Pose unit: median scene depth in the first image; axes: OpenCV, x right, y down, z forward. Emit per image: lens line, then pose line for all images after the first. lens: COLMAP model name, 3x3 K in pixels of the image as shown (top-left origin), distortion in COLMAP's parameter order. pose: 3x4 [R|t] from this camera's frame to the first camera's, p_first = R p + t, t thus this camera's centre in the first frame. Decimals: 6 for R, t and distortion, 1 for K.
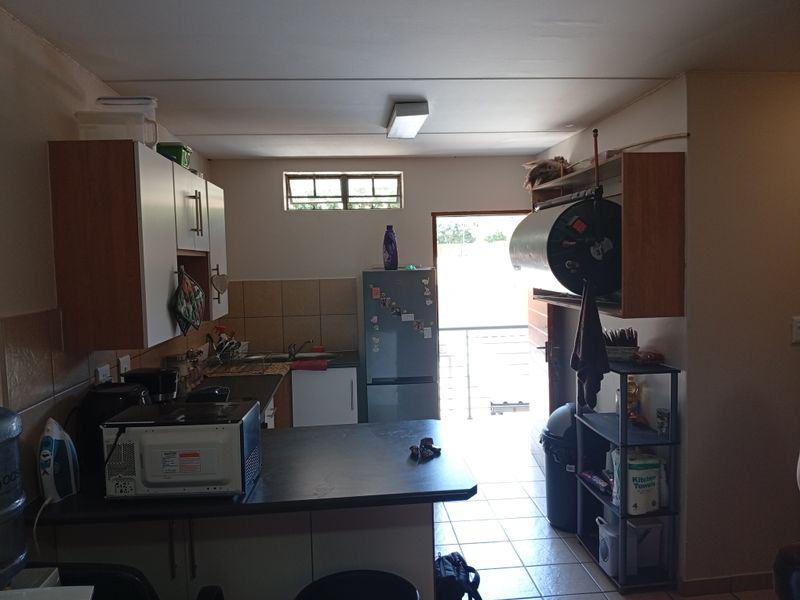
lens RADIAL K [[616.9, 0, 395.2], [0, 616.9, 291.1], [0, 0, 1]] dist [0.087009, -0.156975]
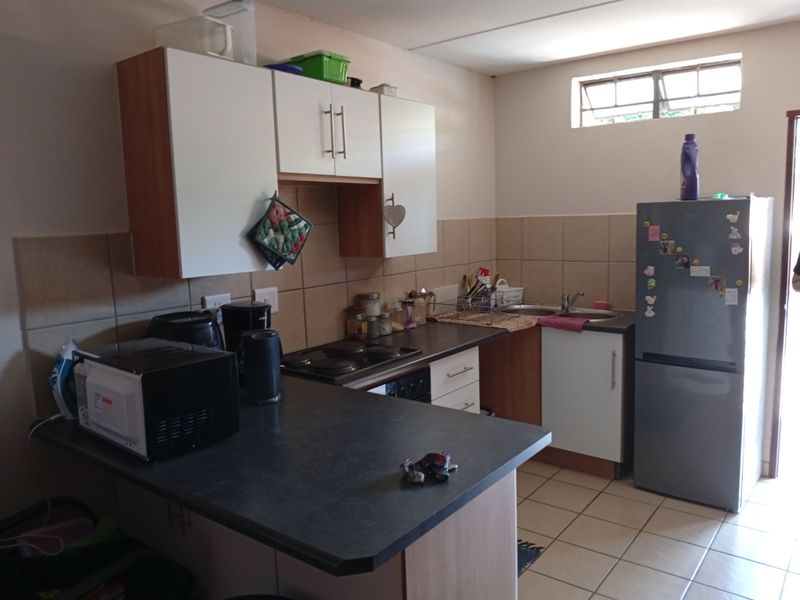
lens RADIAL K [[616.9, 0, 395.2], [0, 616.9, 291.1], [0, 0, 1]] dist [0.087009, -0.156975]
pose [[0.737308, 0.085903, -0.670073, 0.233100], [-0.025686, 0.994730, 0.099260, 0.005476], [0.675069, -0.055974, 0.735628, 0.273944]]
